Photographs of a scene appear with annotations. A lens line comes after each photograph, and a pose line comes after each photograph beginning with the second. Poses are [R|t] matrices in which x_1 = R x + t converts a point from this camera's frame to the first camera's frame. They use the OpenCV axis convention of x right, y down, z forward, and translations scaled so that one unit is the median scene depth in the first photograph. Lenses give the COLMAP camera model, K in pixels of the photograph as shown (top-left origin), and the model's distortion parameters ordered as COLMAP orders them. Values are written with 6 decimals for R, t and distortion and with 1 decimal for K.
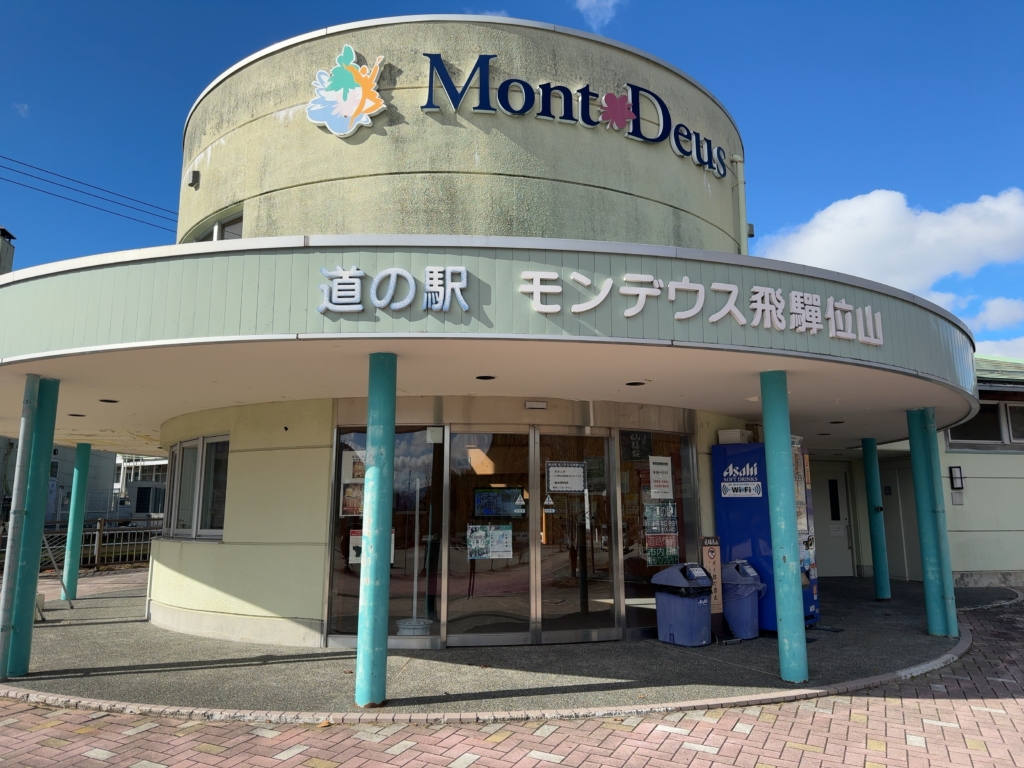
lens RADIAL K [[716.0, 0, 515.1], [0, 716.0, 390.9], [0, 0, 1]] dist [0.047980, -0.027287]
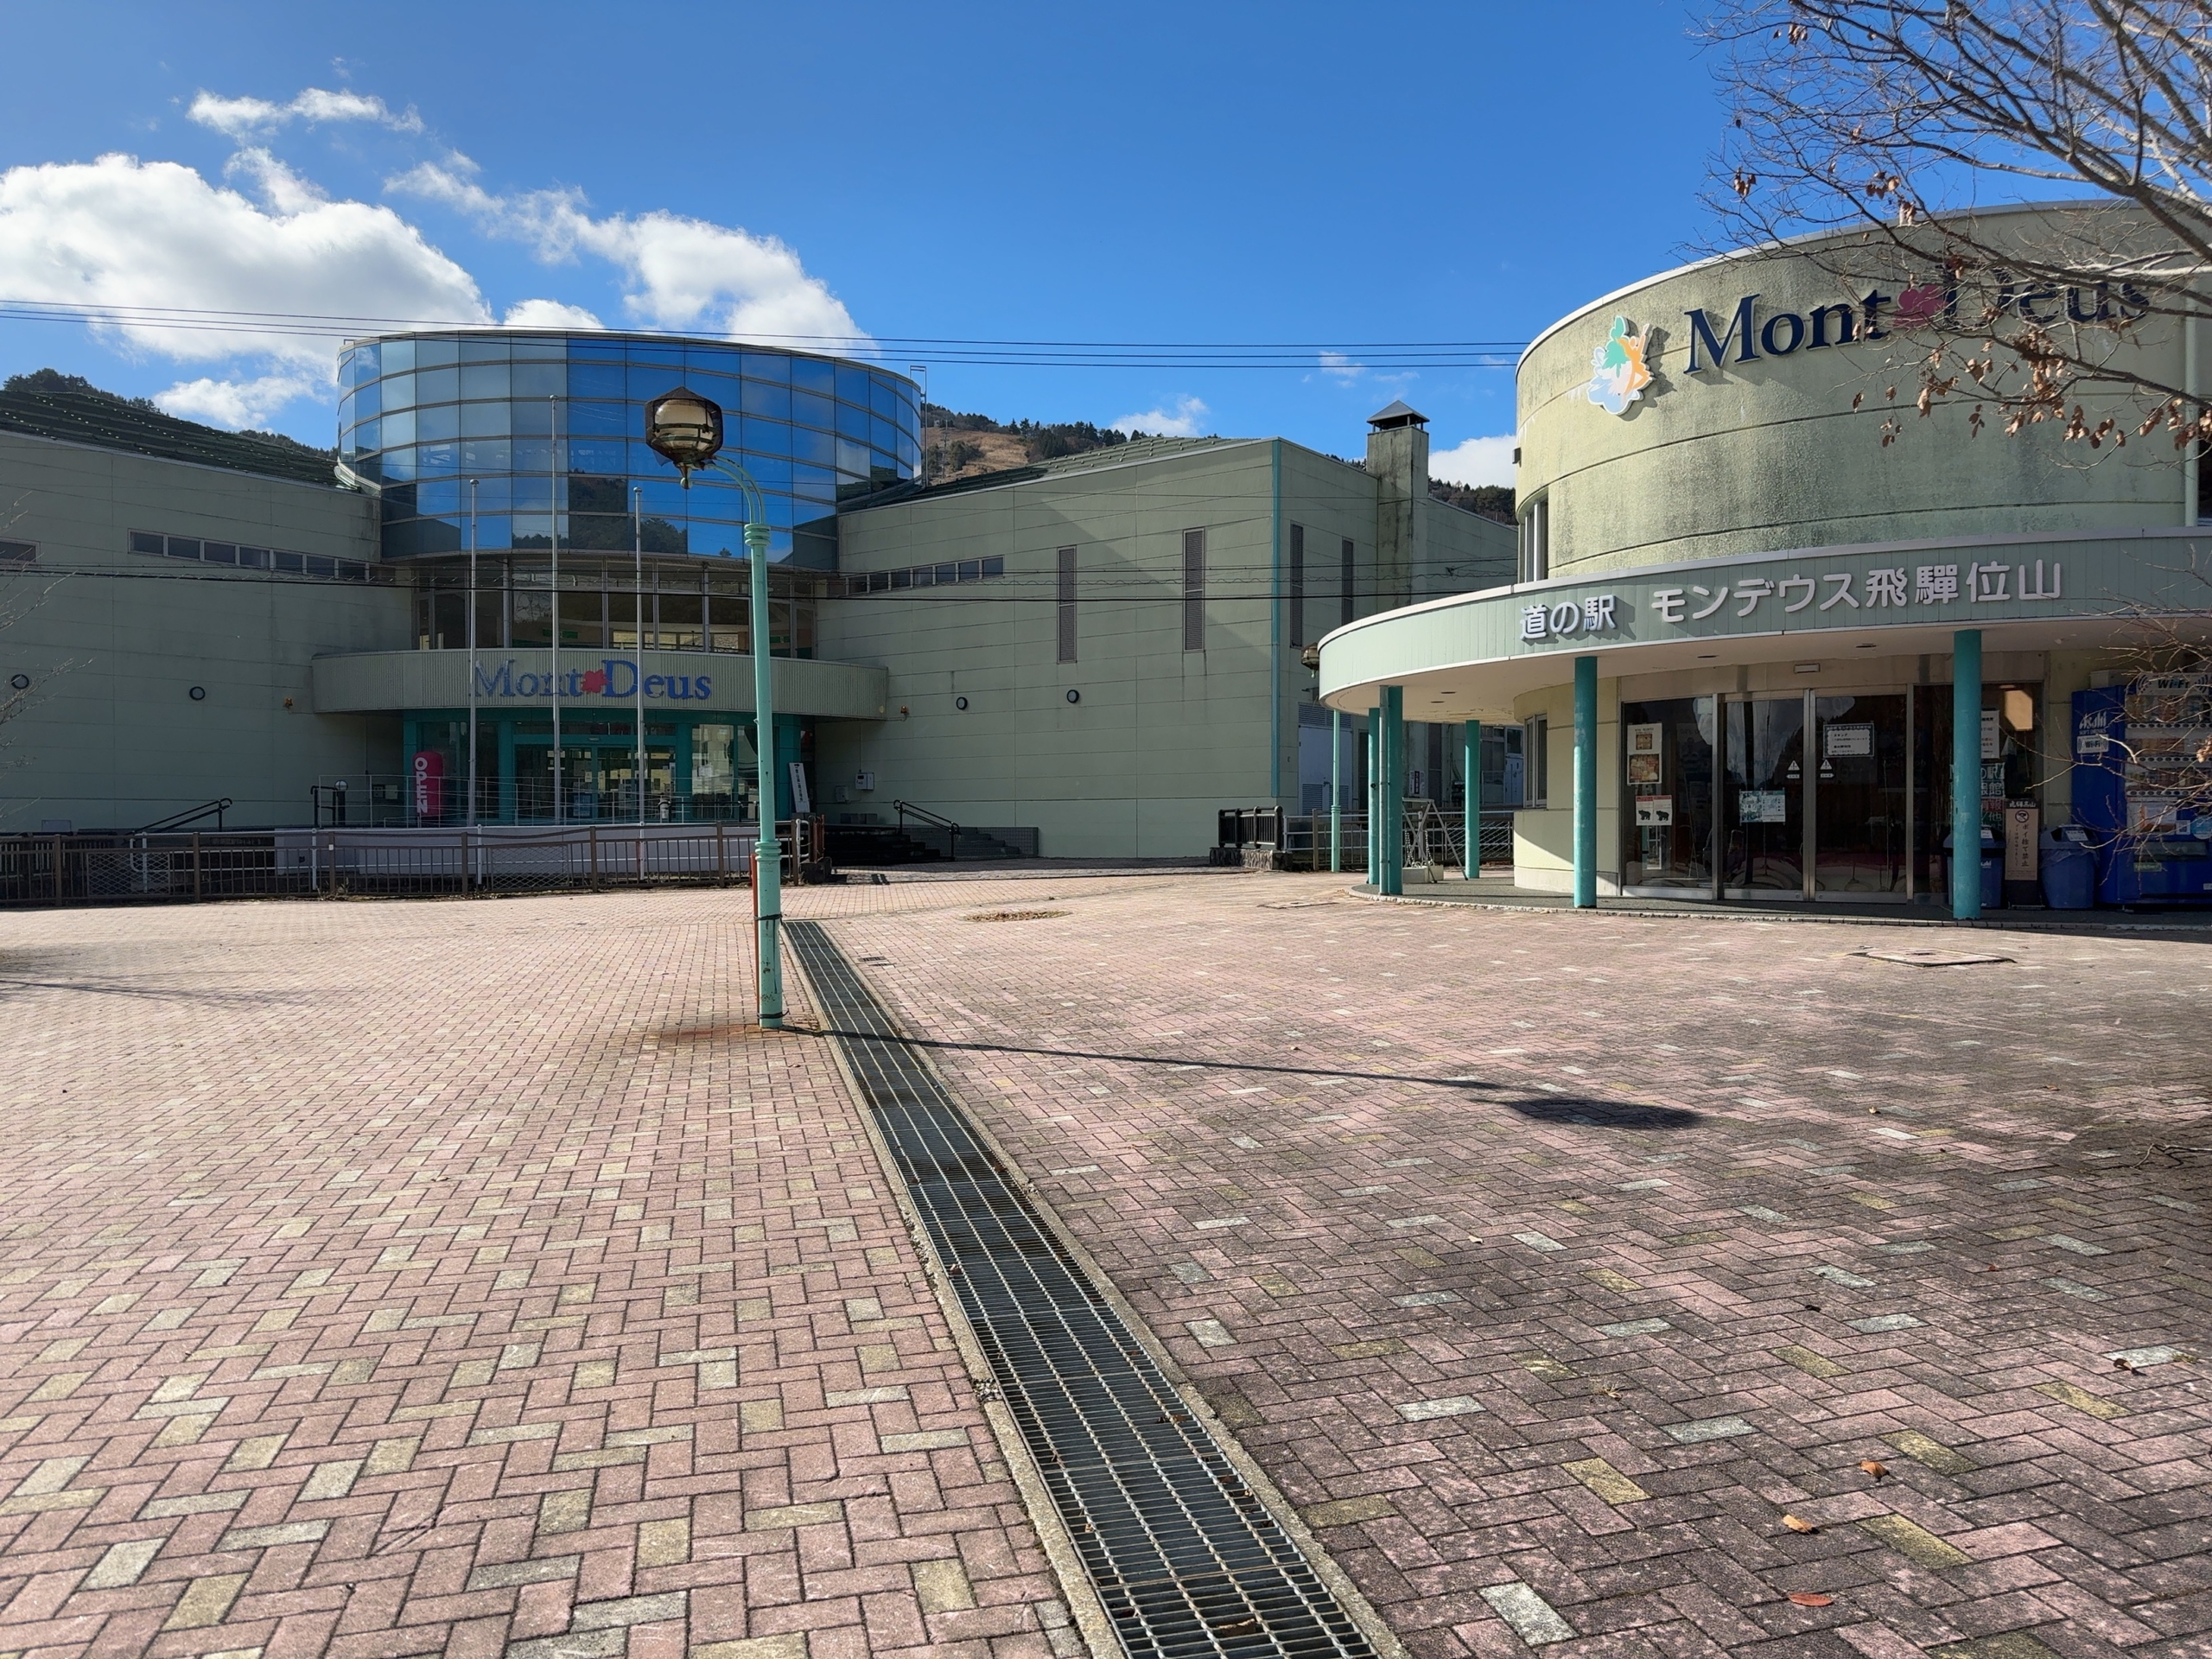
lens RADIAL K [[1546.8, 0, 1106.5], [0, 1546.8, 833.8], [0, 0, 1]] dist [0.047980, -0.027287]
pose [[0.654482, 0.005248, -0.756059, 0.971915], [0.127616, 0.984862, 0.117306, -0.124172], [0.745230, -0.173260, 0.643905, -1.071852]]
